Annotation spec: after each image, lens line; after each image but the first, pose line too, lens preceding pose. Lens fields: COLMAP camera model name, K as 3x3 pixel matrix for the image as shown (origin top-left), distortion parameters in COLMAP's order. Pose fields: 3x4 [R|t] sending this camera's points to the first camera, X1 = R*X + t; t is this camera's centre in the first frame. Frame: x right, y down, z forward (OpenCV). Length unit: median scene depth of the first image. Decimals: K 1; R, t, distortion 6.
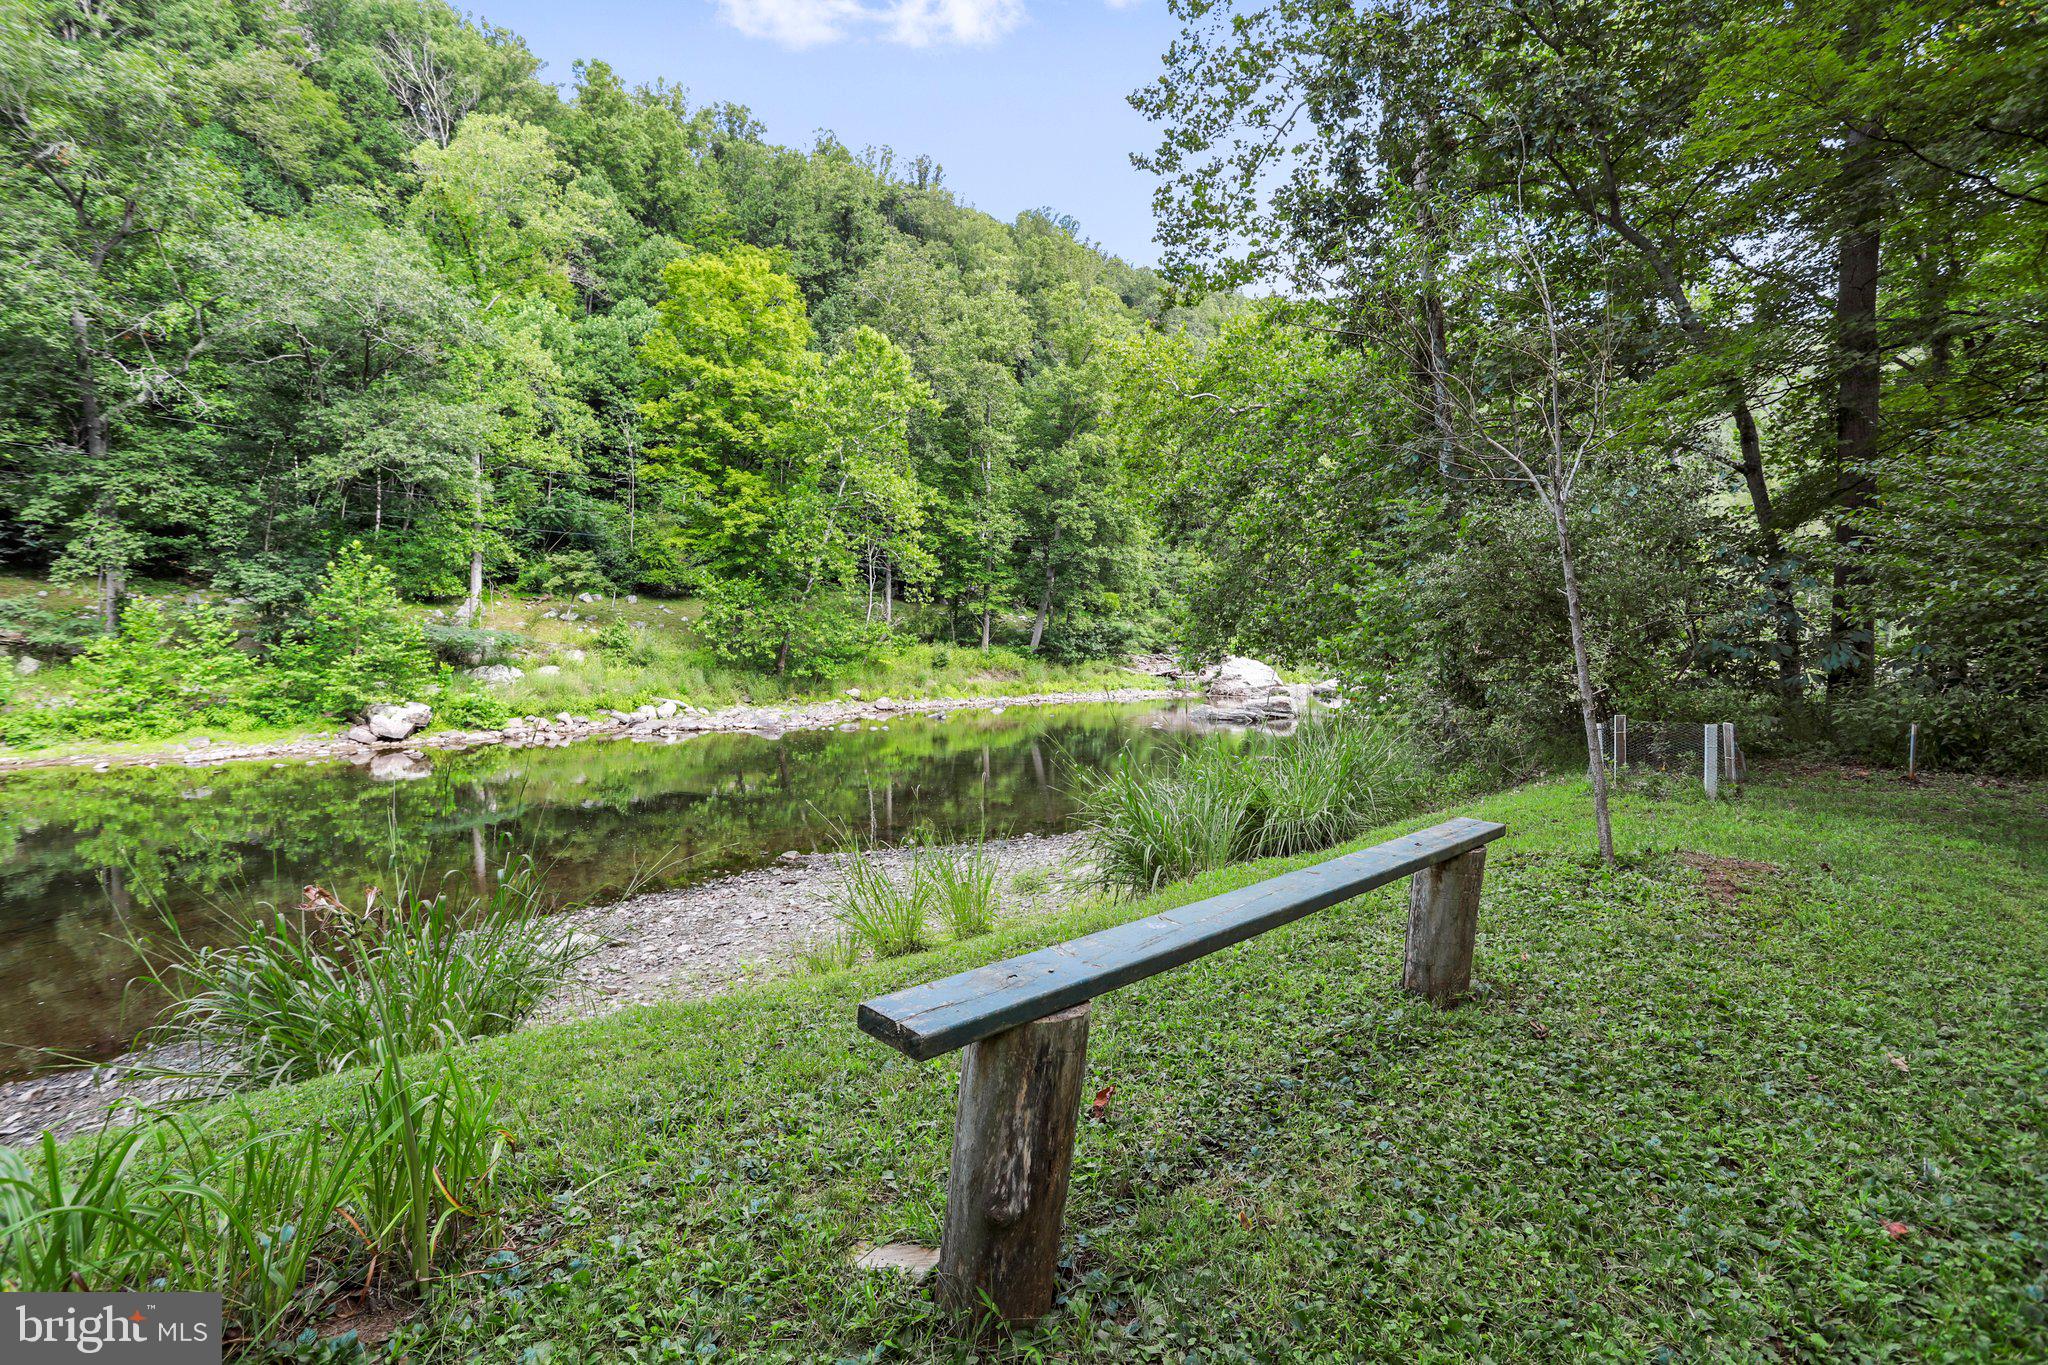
lens RADIAL K [[1004.3, 0, 1024.1], [0, 1004.3, 681.5], [0, 0, 1]] dist [-0.030153, 0.010946]
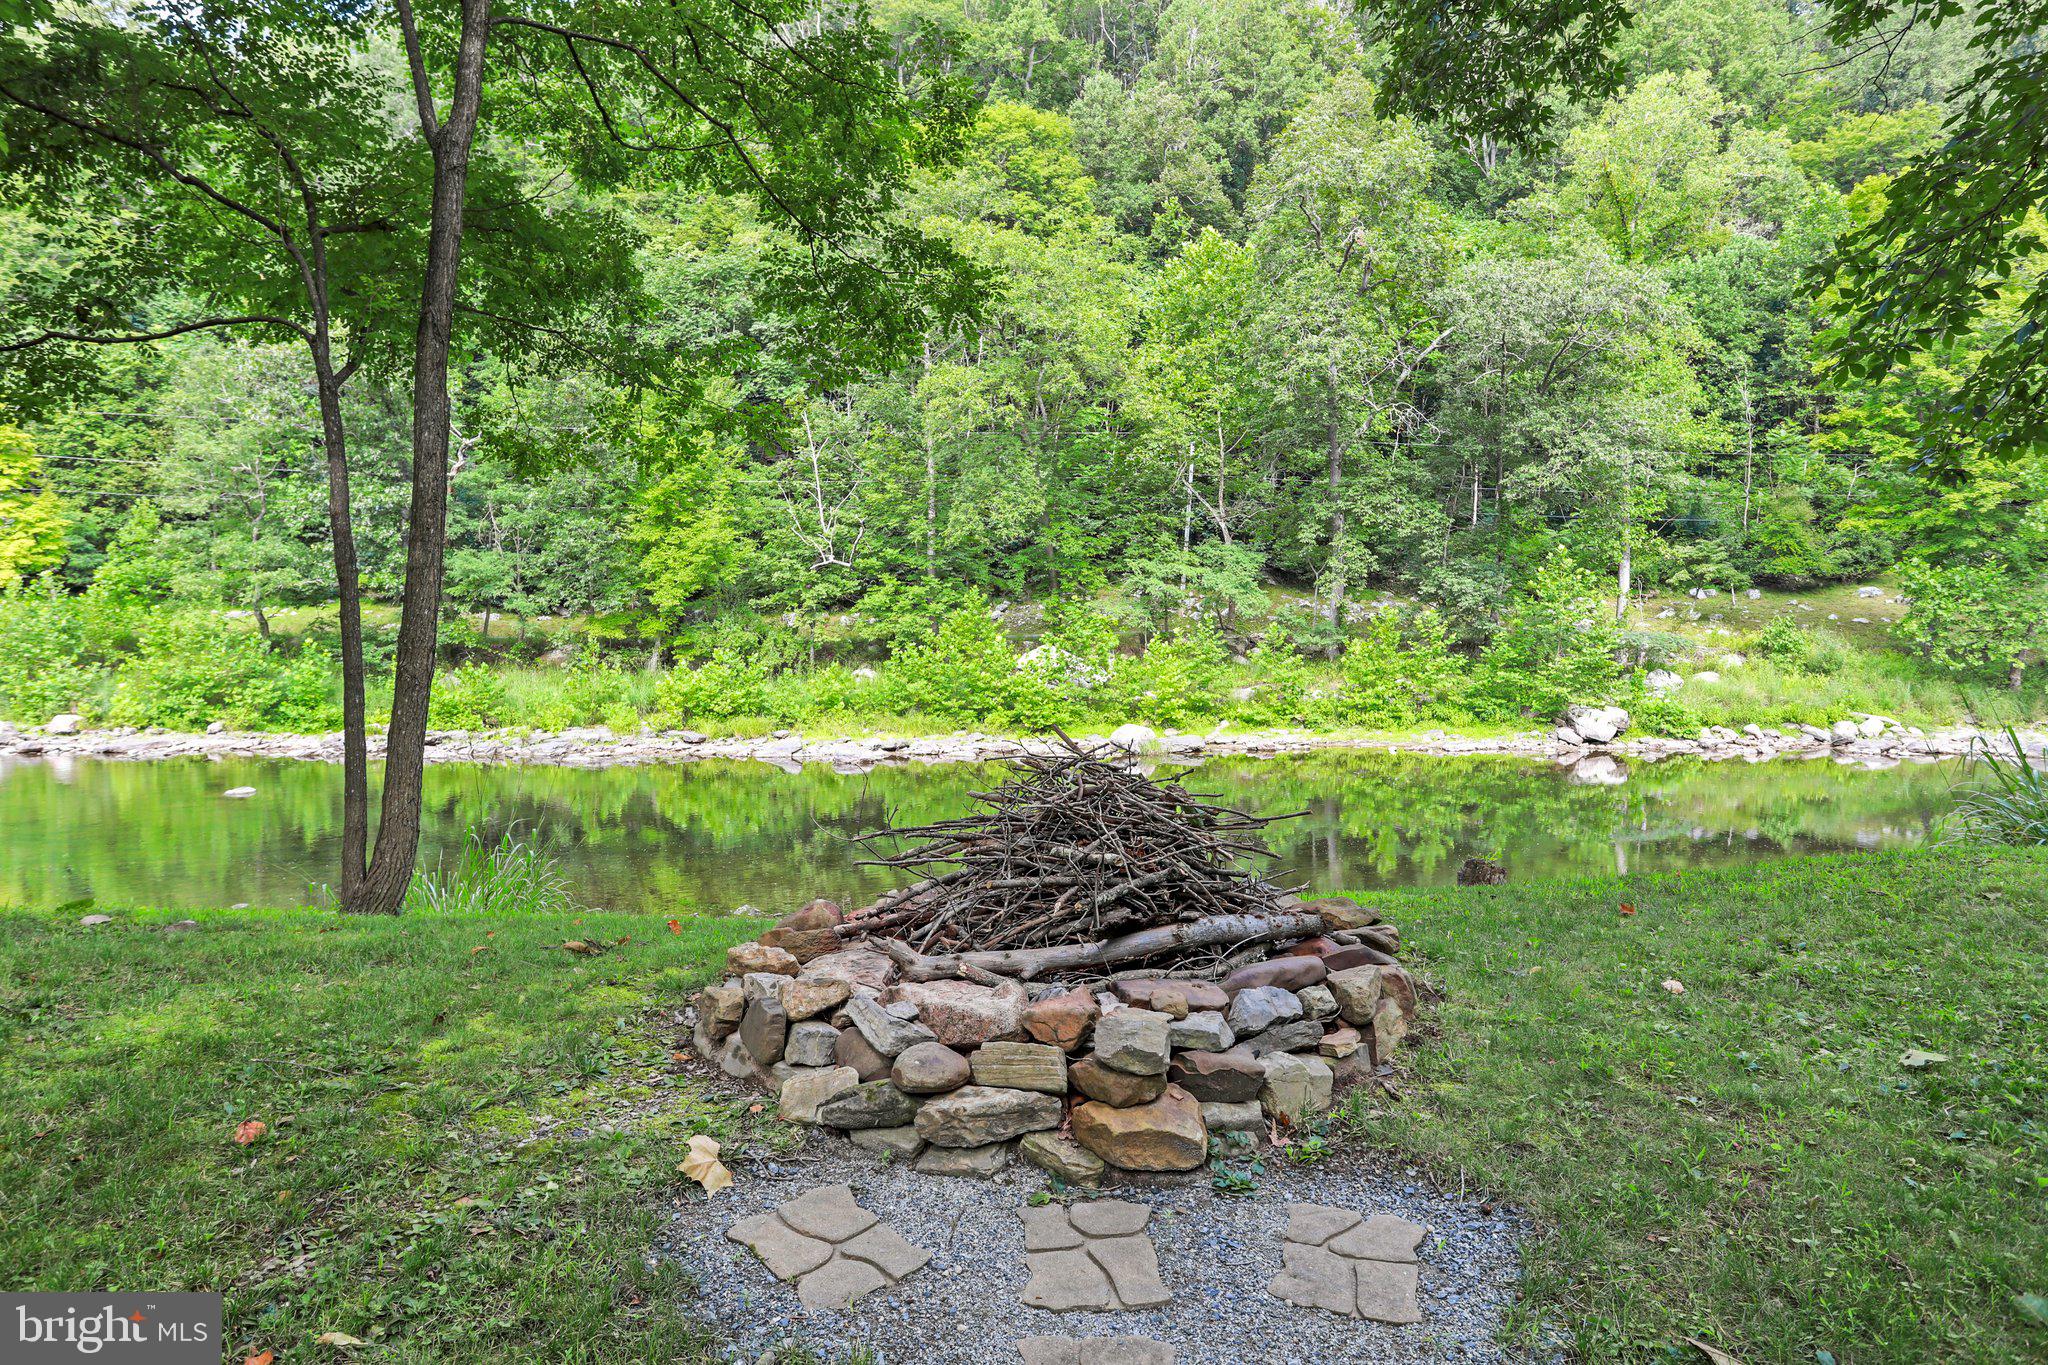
lens RADIAL K [[1255.4, 0, 1022.1], [0, 1255.4, 674.7], [0, 0, 1]] dist [0.007686, 0.003343]
pose [[0.717362, 0.022130, -0.696349, -0.151992], [-0.031598, 0.999500, -0.000786, 0.008492], [0.695984, 0.022567, 0.717703, -0.279692]]
